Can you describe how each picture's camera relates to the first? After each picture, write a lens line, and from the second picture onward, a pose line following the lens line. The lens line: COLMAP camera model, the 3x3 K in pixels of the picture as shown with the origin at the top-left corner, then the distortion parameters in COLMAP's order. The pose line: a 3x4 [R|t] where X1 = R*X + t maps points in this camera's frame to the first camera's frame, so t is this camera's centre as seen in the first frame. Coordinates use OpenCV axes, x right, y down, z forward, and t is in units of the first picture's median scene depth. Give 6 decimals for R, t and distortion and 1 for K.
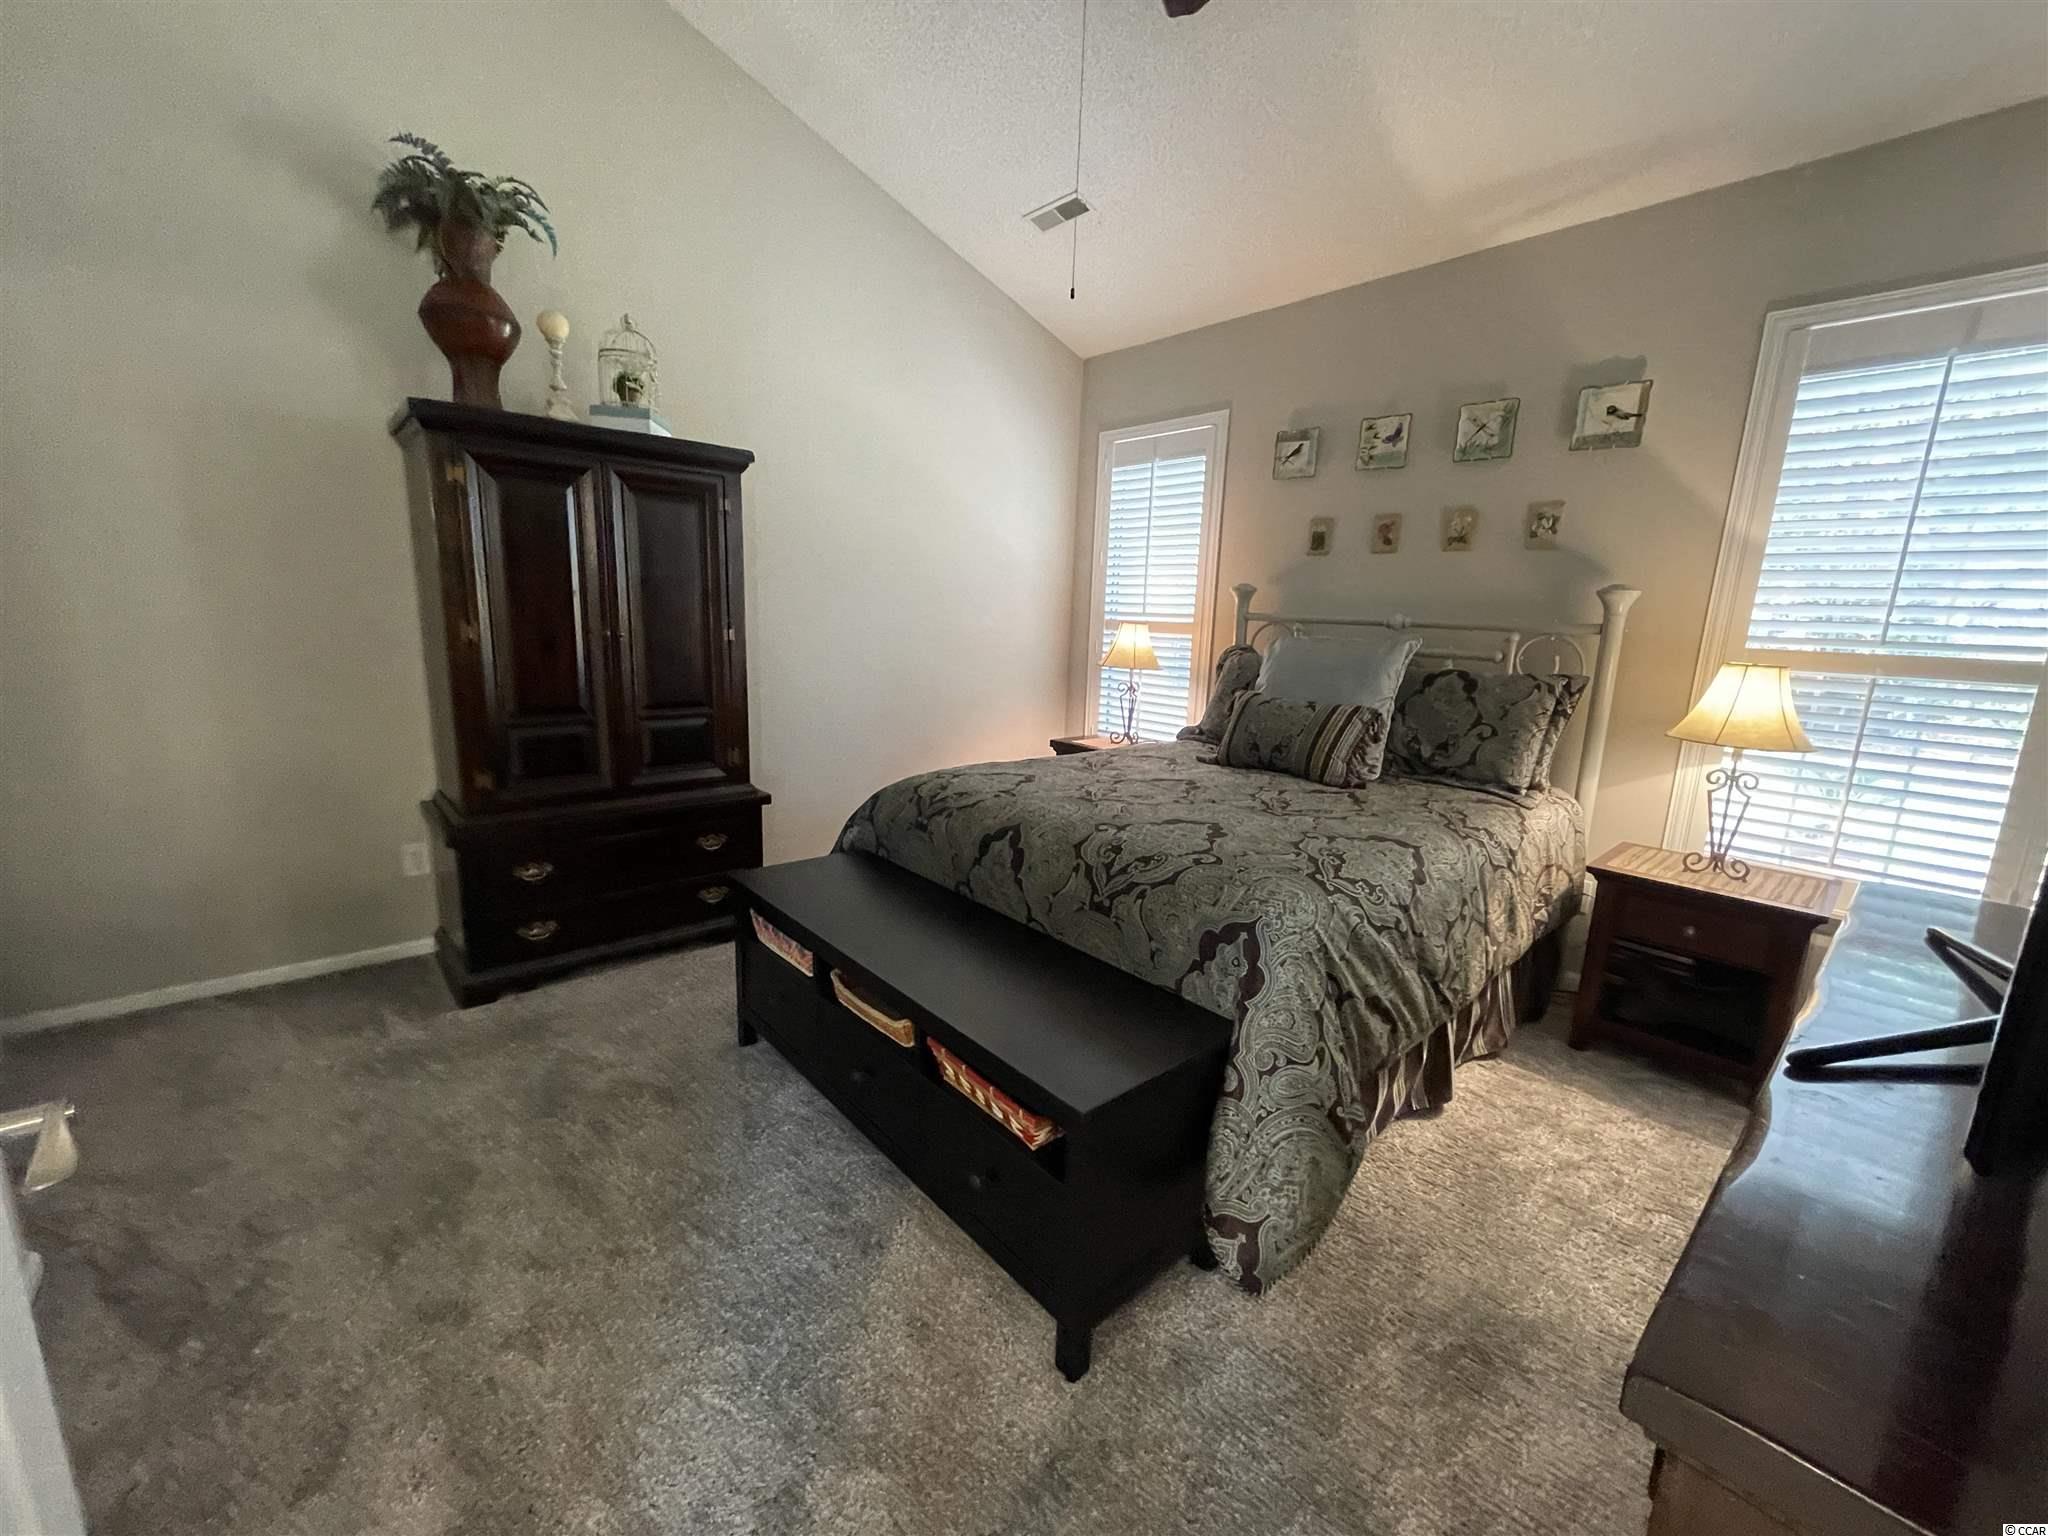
lens RADIAL K [[824.5, 0, 1033.8], [0, 824.5, 759.8], [0, 0, 1]] dist [-0.004141, -0.000939]
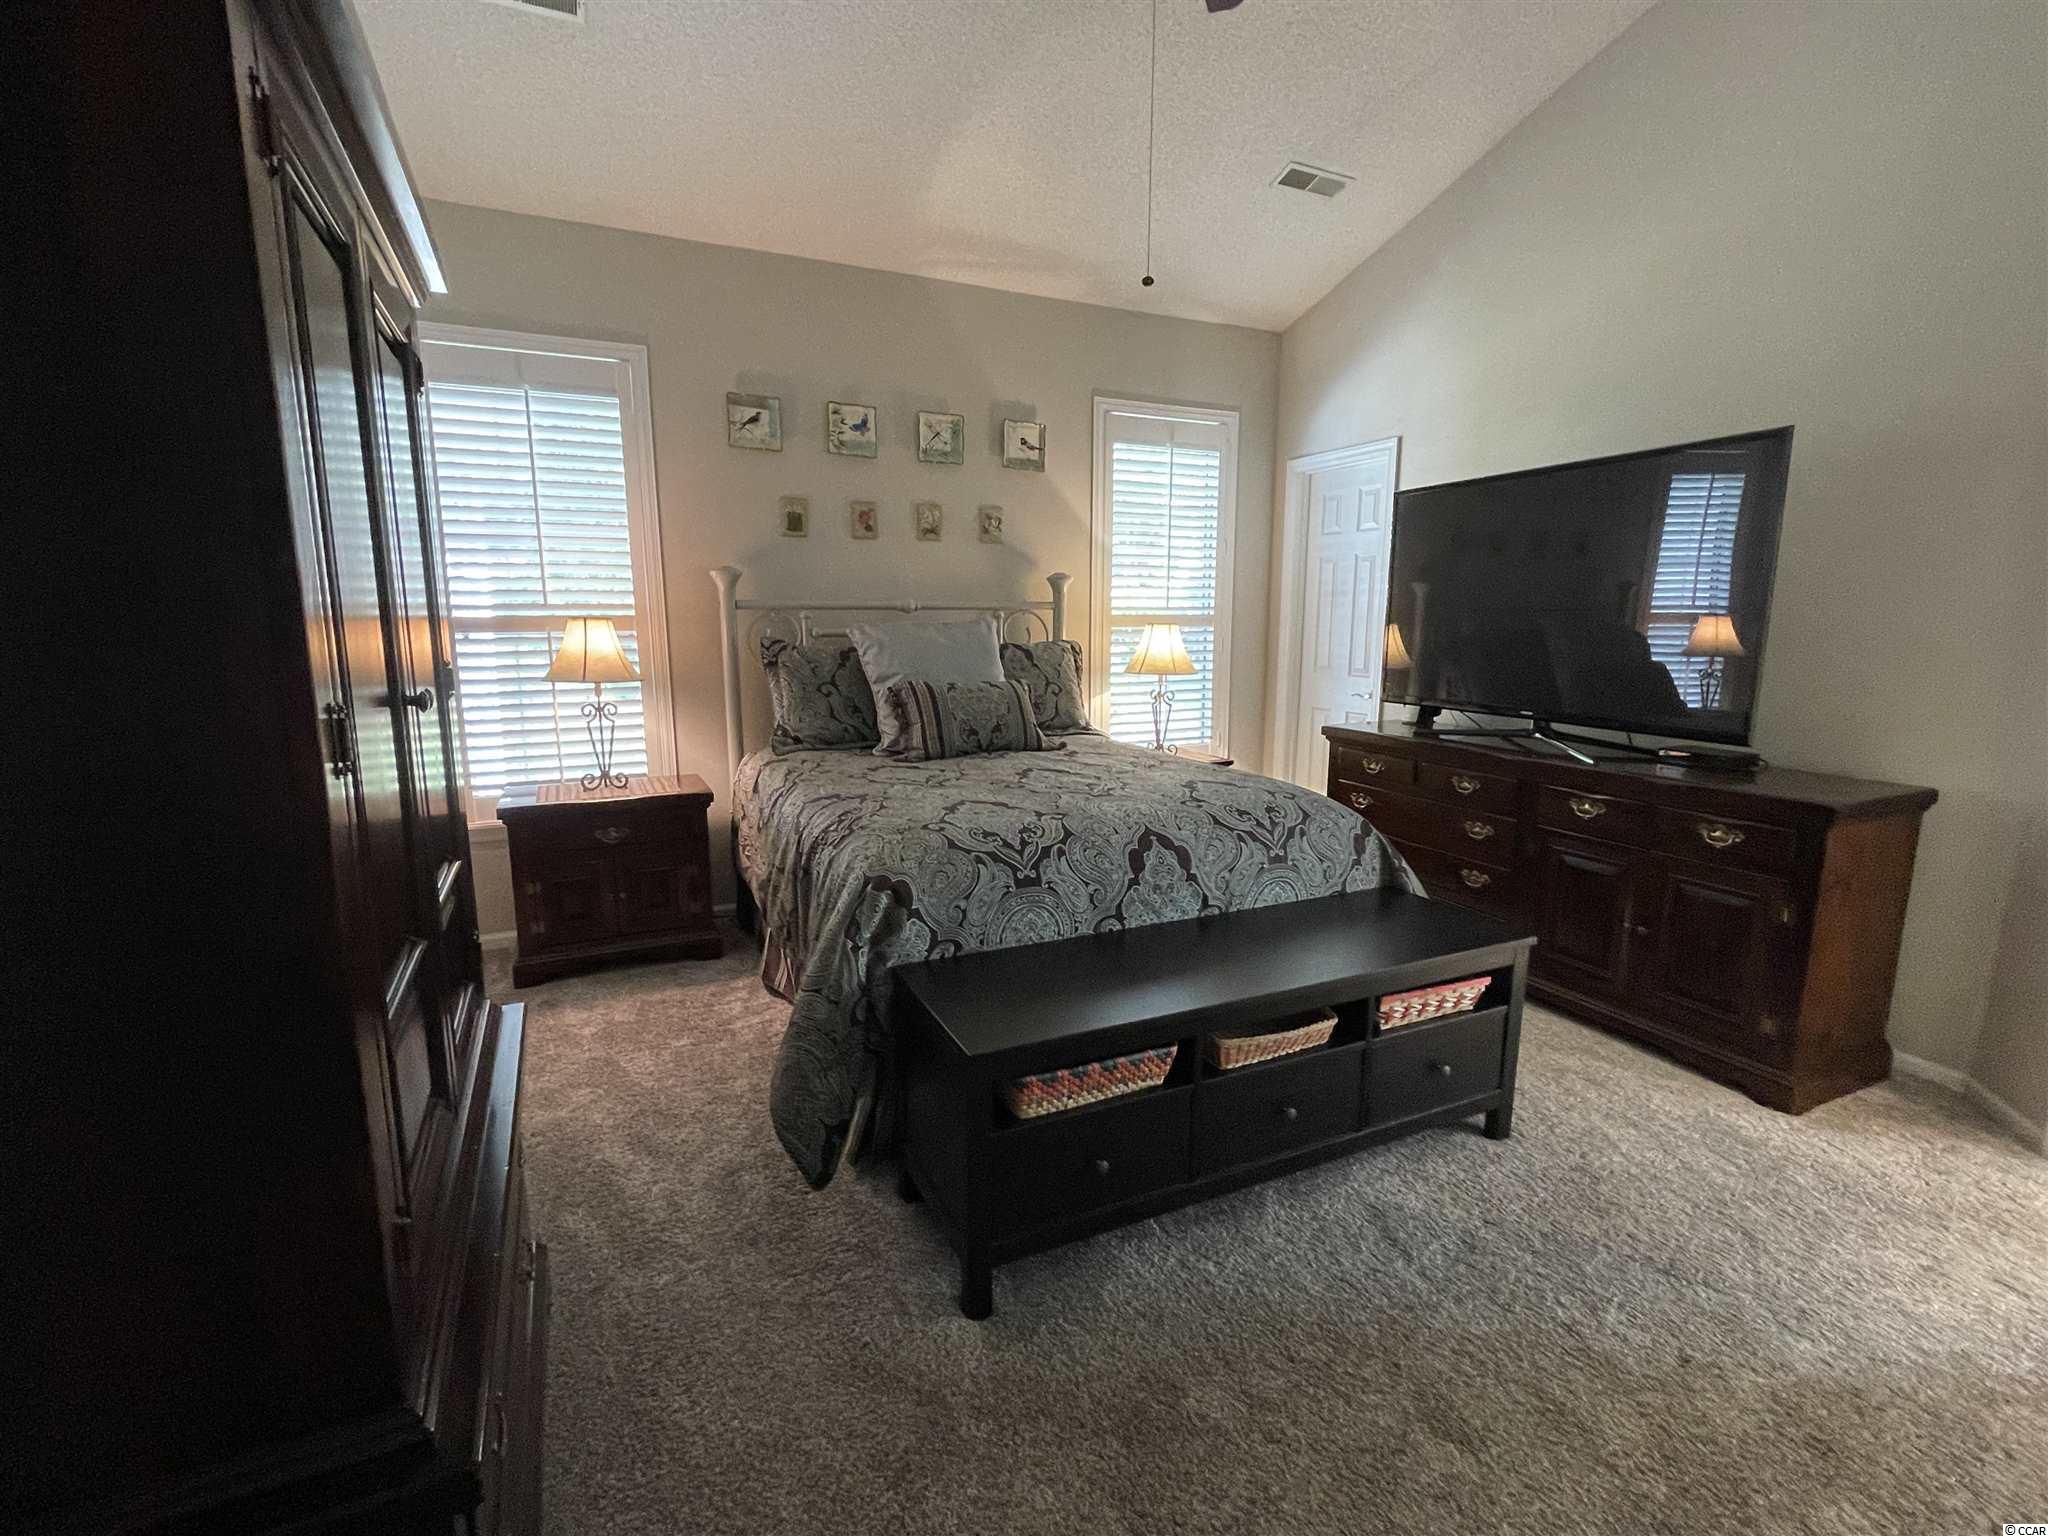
lens RADIAL K [[923.9, 0, 1024.4], [0, 923.9, 760.9], [0, 0, 1]] dist [0.000267, -0.000116]
pose [[0.285803, -0.192854, 0.938682, -0.731126], [0.179941, 0.972917, 0.145101, -0.125929], [-0.941243, 0.127437, 0.312765, 0.543614]]
